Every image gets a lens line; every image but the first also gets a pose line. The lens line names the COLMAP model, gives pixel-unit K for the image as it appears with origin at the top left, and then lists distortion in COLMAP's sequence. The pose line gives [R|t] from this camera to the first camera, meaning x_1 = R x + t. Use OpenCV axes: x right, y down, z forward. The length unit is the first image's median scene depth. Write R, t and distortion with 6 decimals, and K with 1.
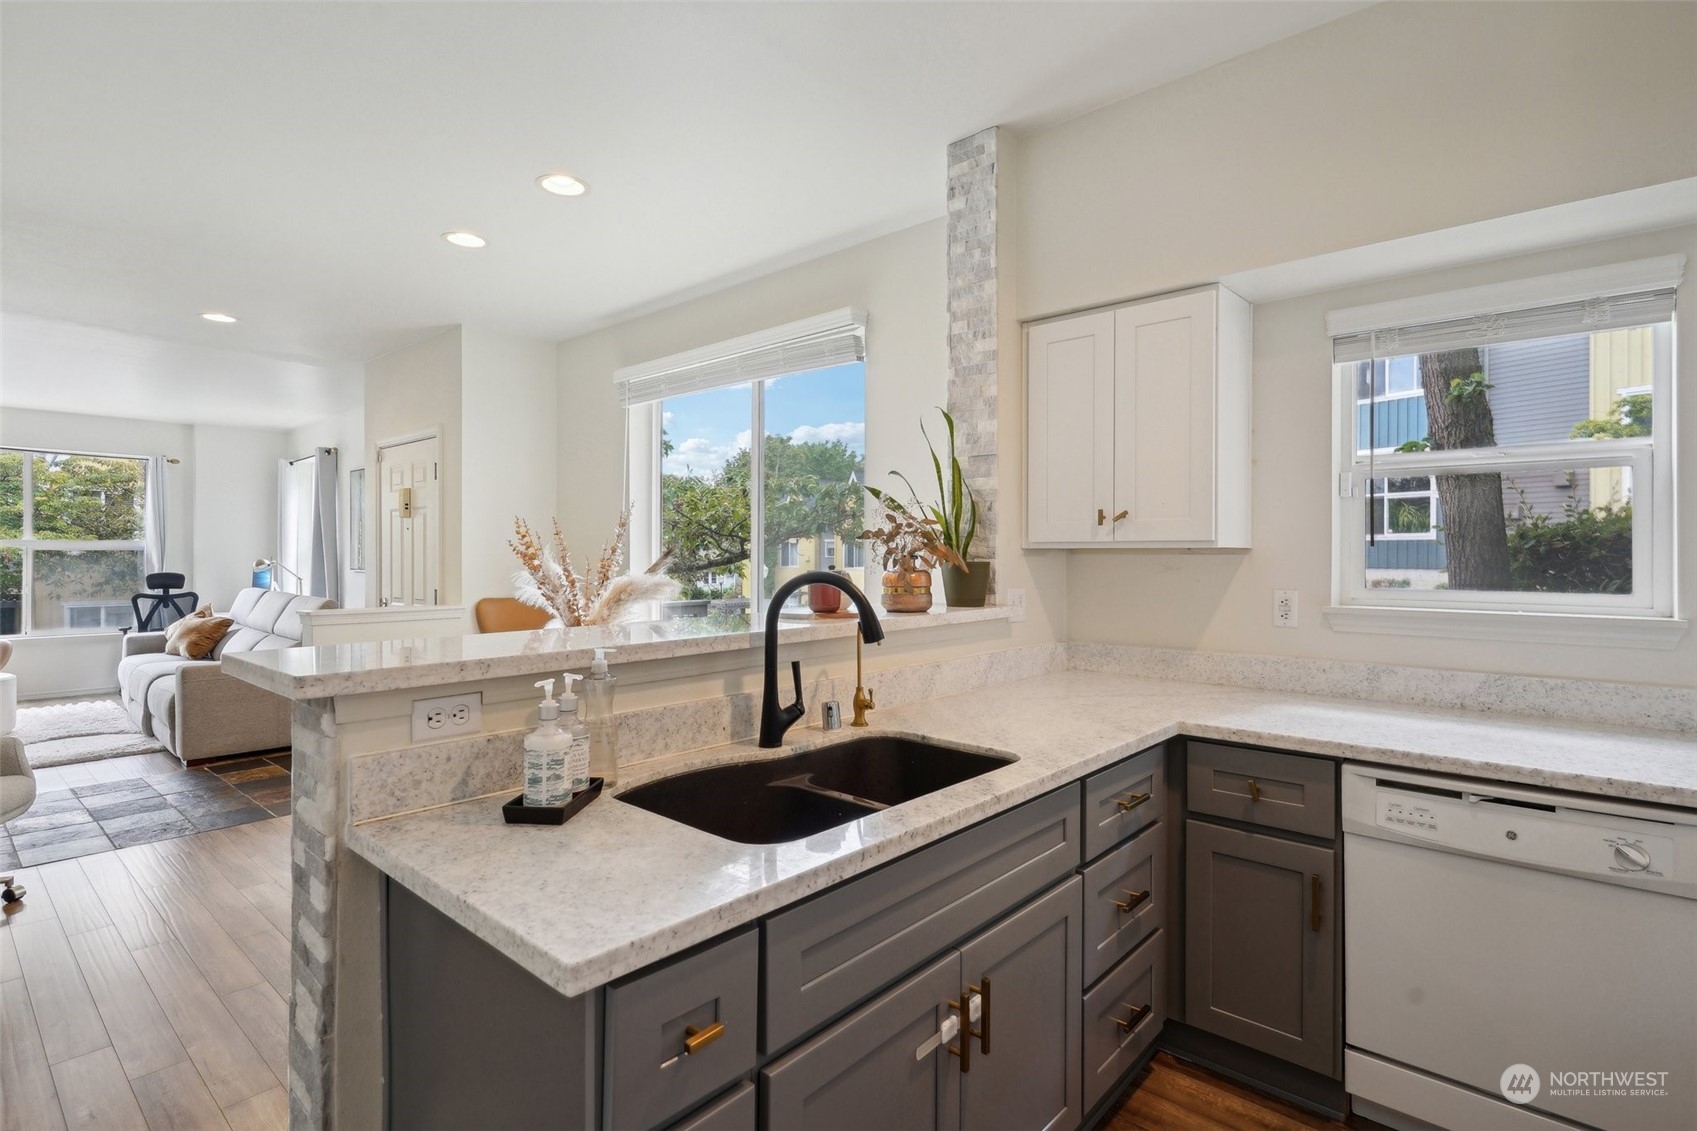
lens RADIAL K [[821.2, 0, 838.7], [0, 821.2, 555.7], [0, 0, 1]] dist [0.003795, -0.000196]
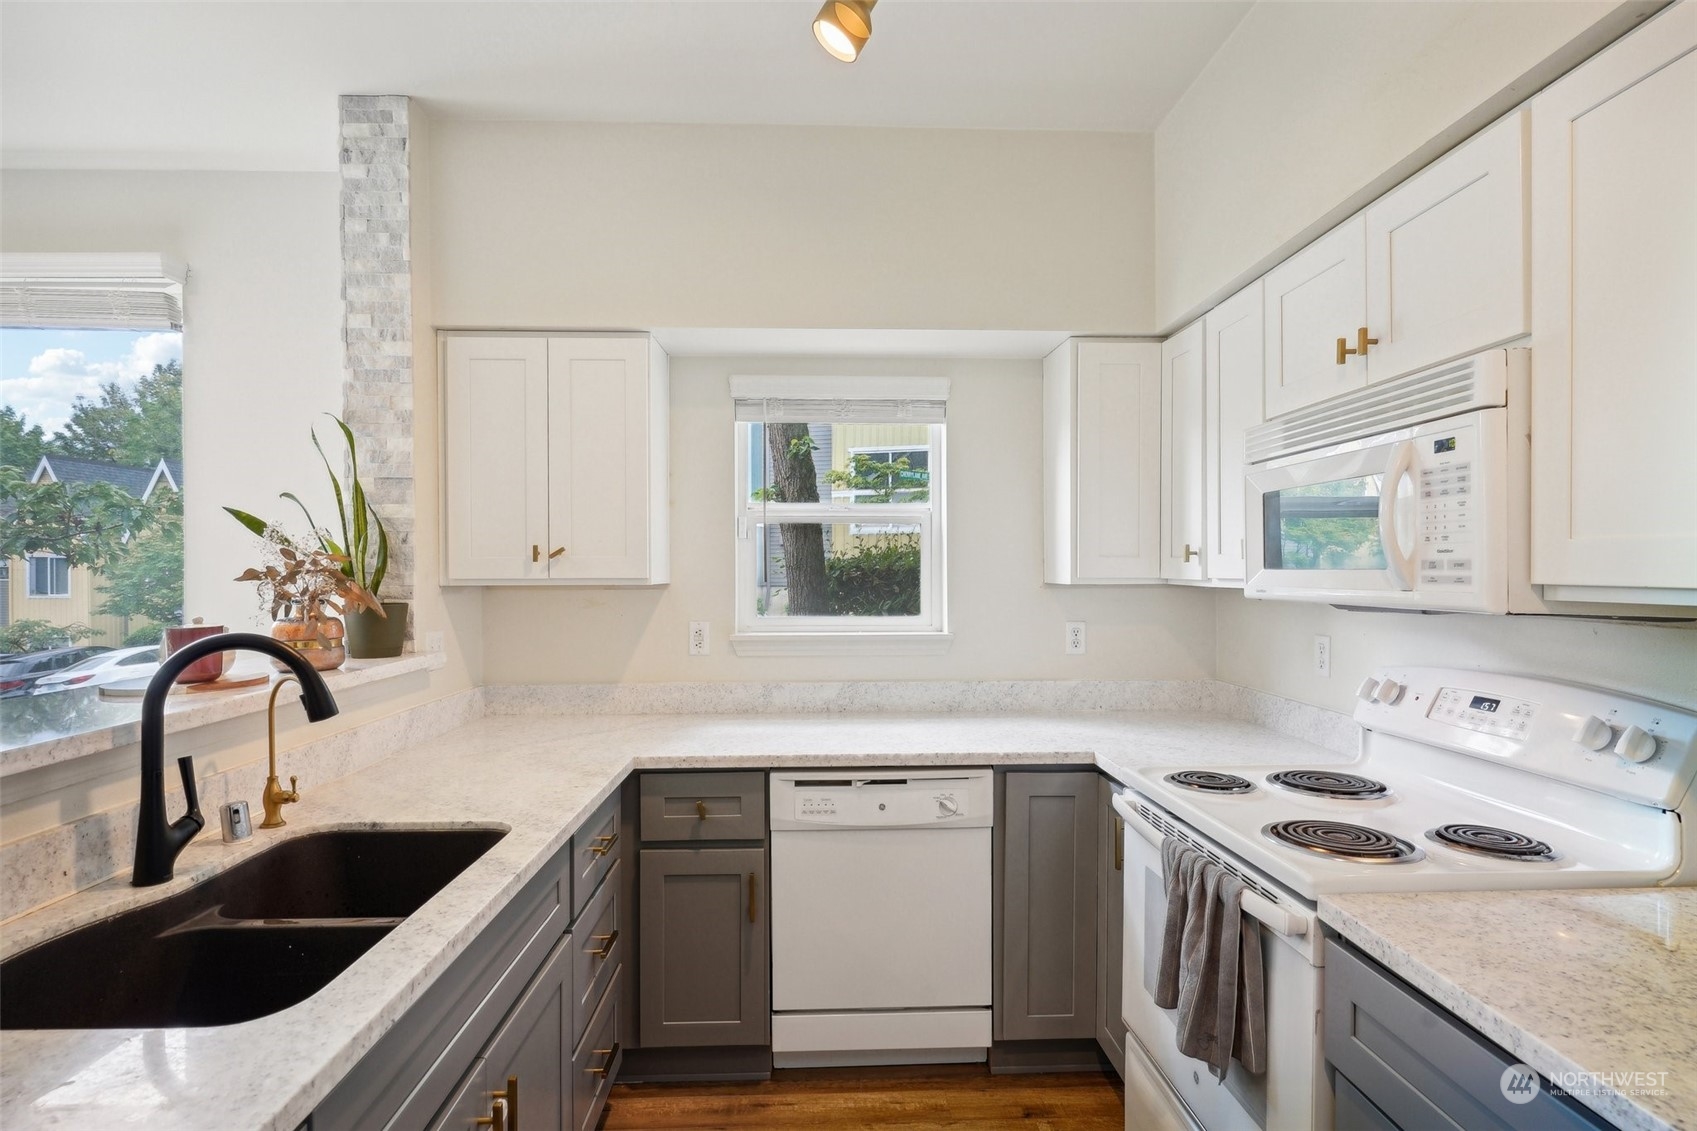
lens RADIAL K [[864.0, 0, 846.3], [0, 864.0, 579.2], [0, 0, 1]] dist [0.004735, -0.001191]
pose [[0.722215, -0.009259, 0.691607, -0.108888], [0.005934, 0.999957, 0.007190, -0.021110], [-0.691643, -0.001089, 0.722238, 0.027917]]
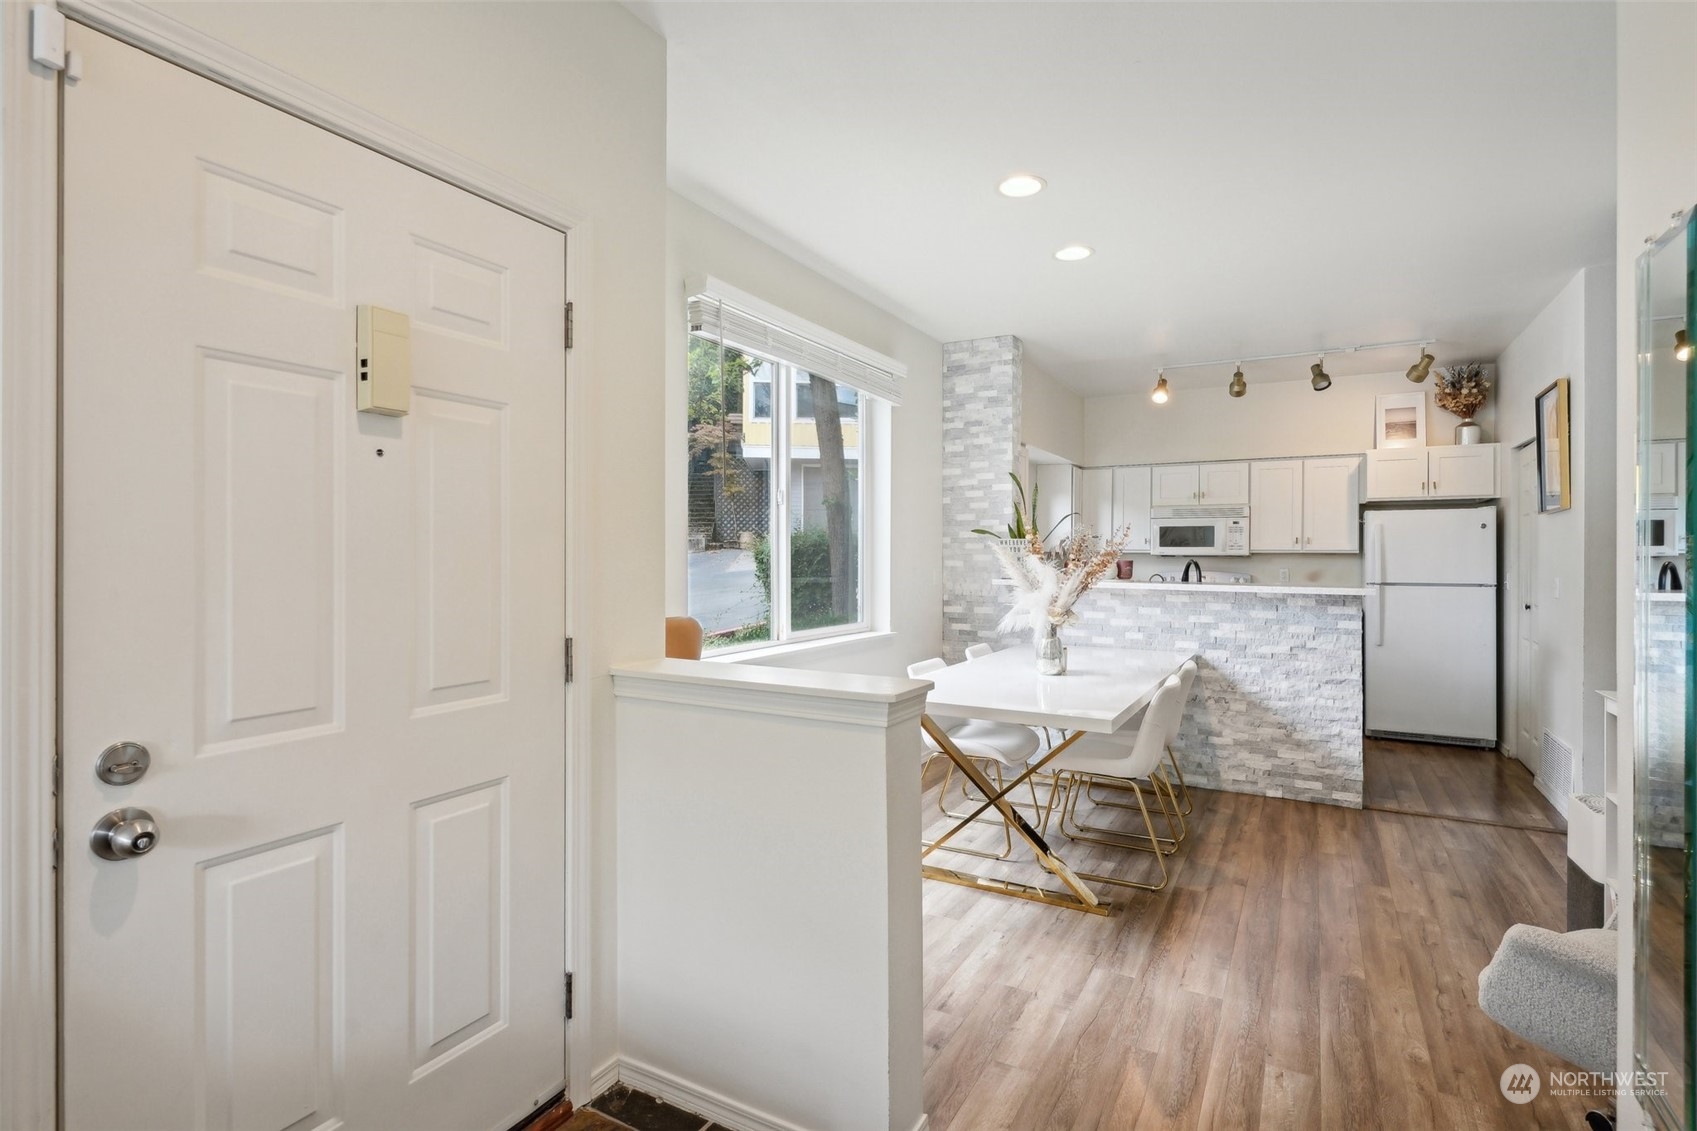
lens RADIAL K [[831.5, 0, 851.1], [0, 831.5, 555.0], [0, 0, 1]] dist [0.001350, -0.000077]
pose [[-0.211172, -0.001966, 0.977447, -1.771011], [-0.003811, 0.999992, 0.001188, 0.004486], [-0.977442, -0.003474, -0.211178, 1.893039]]
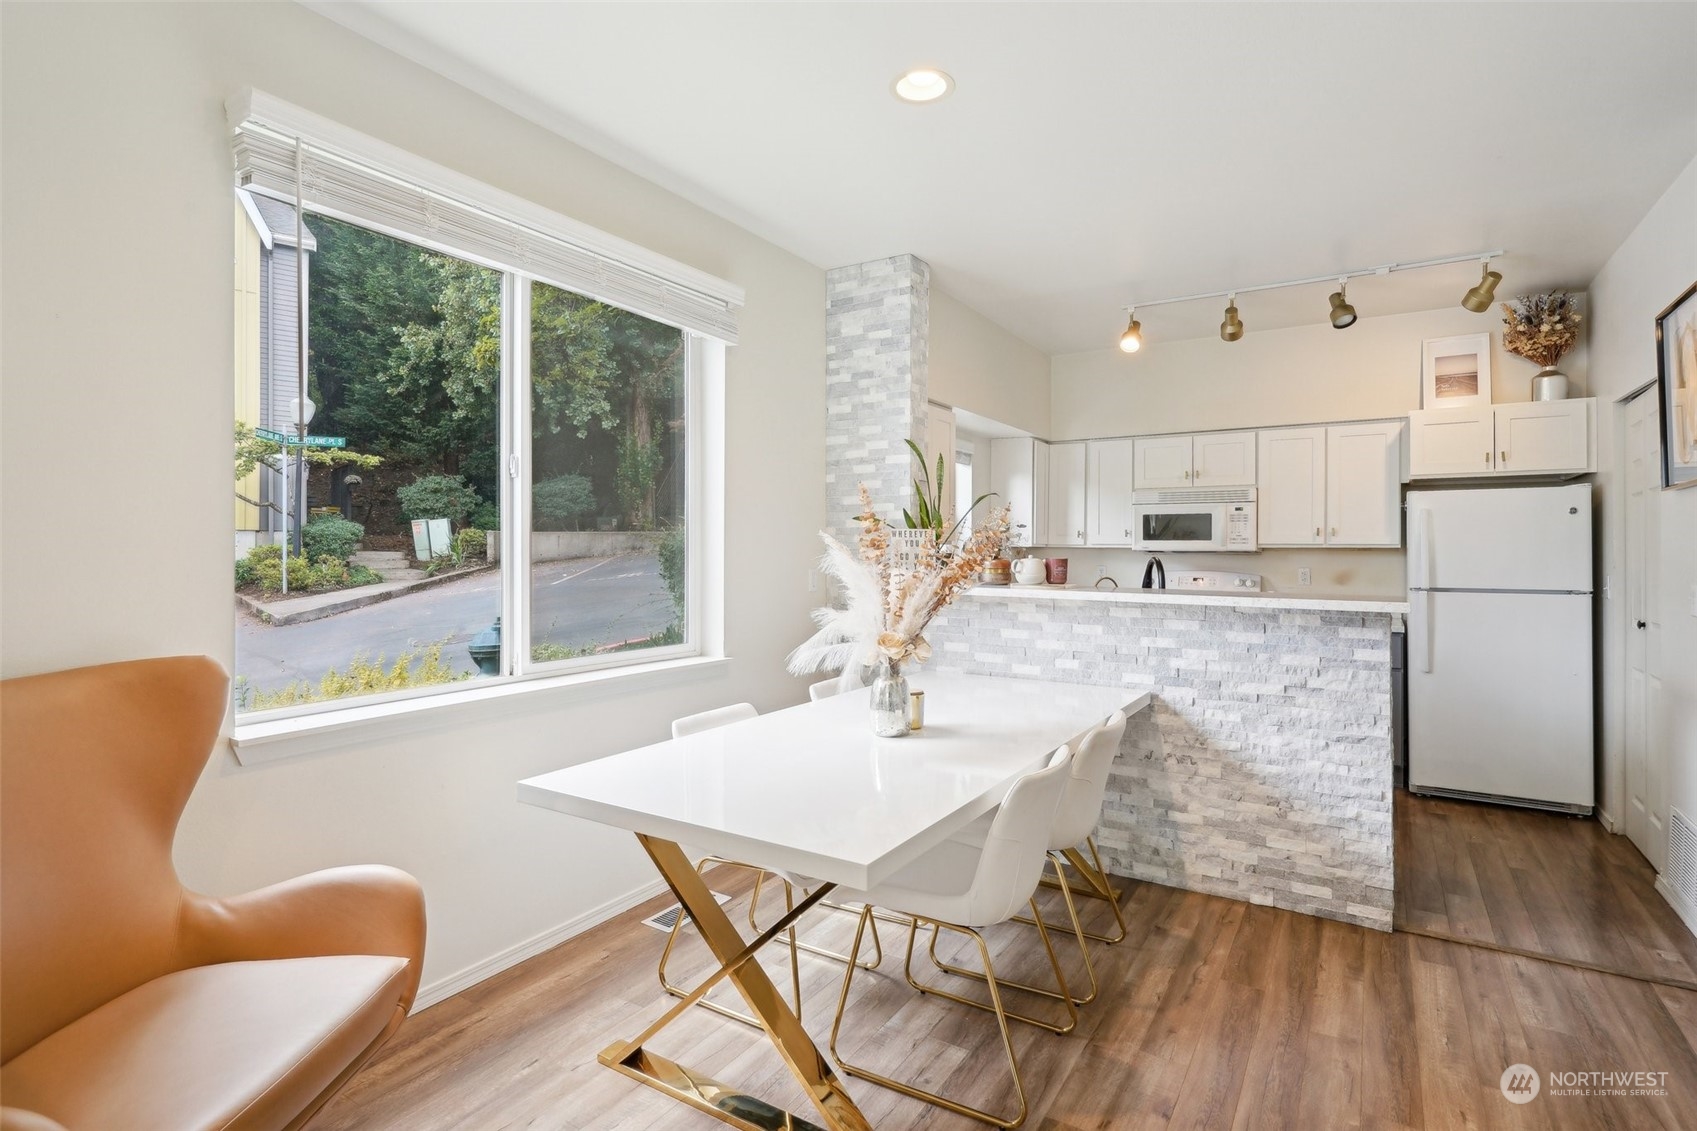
lens RADIAL K [[854.2, 0, 839.5], [0, 854.2, 546.4], [0, 0, 1]] dist [0.001963, -0.001789]
pose [[-0.162076, 0.003186, 0.986773, -1.369630], [-0.002848, 0.999989, -0.003696, 0.003146], [-0.986774, -0.003409, -0.162065, 1.455921]]
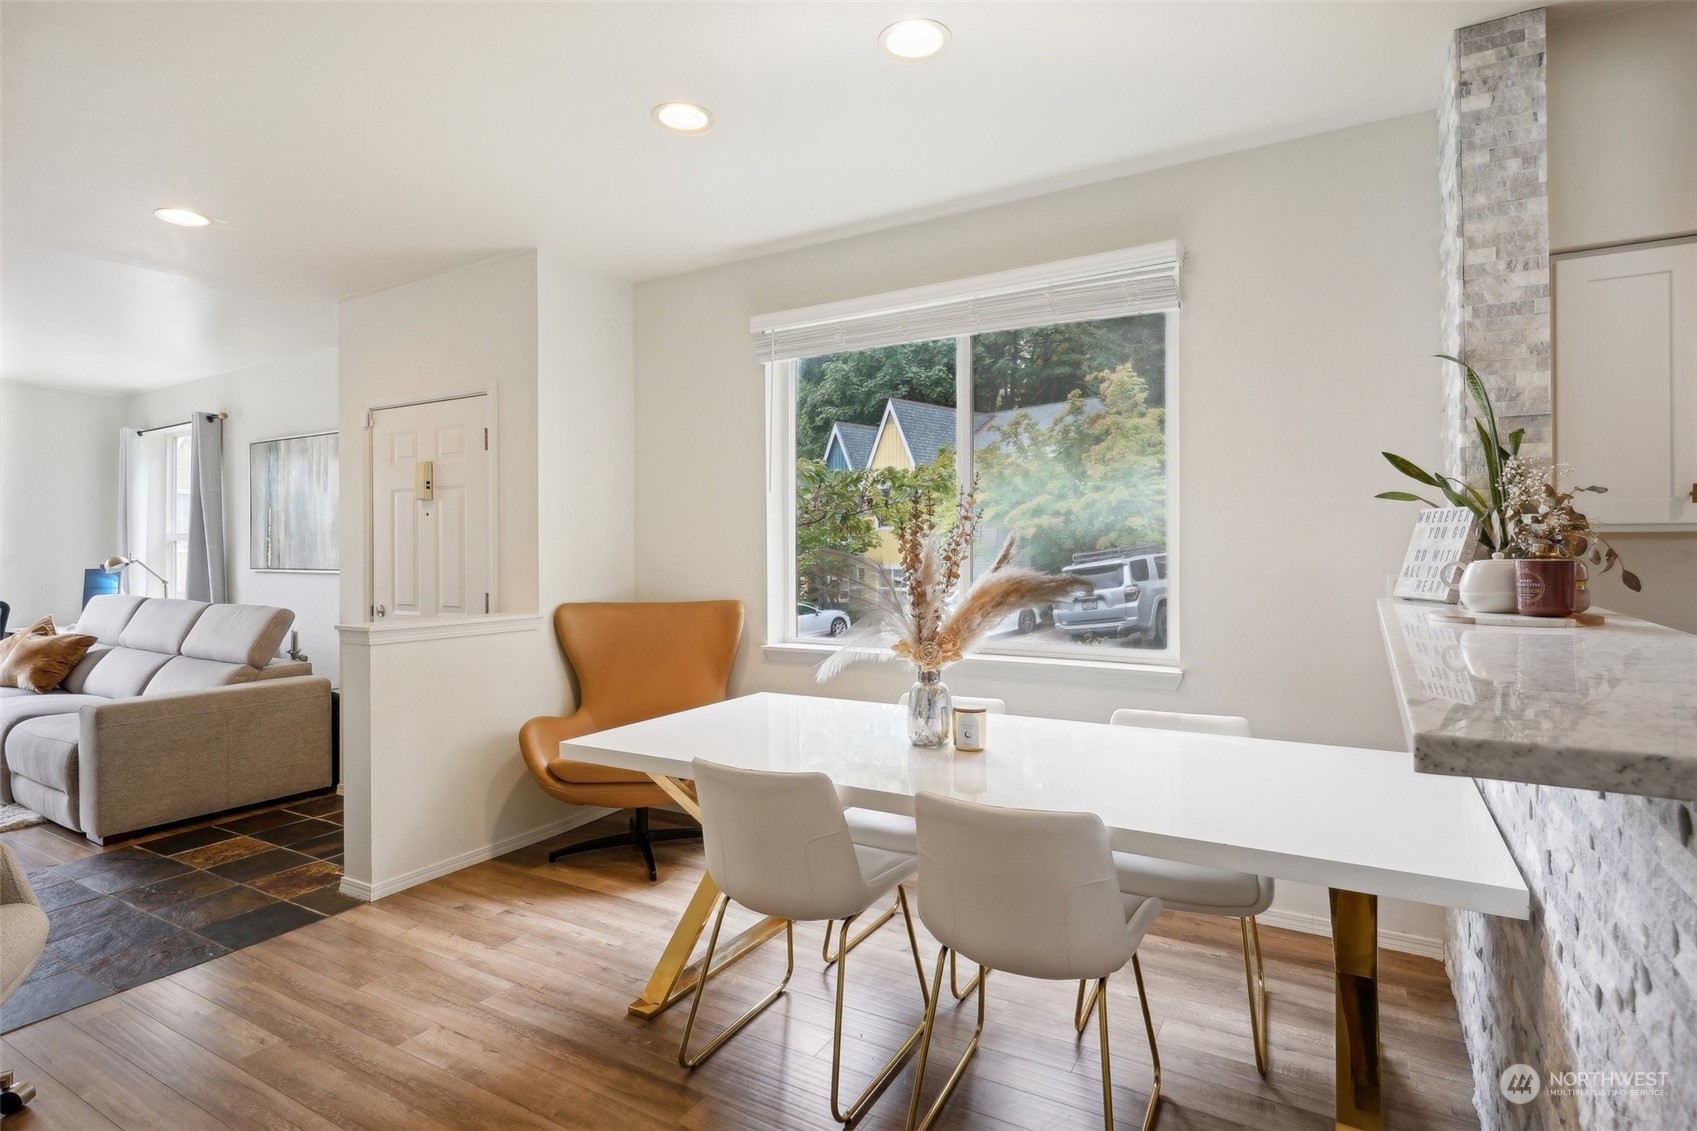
lens RADIAL K [[817.2, 0, 820.0], [0, 817.2, 550.6], [0, 0, 1]] dist [0.032020, -0.019187]
pose [[0.979108, -0.002815, 0.203322, -0.673360], [0.003332, 0.999992, -0.002203, 0.009331], [-0.203314, 0.002834, 0.979109, 0.353315]]
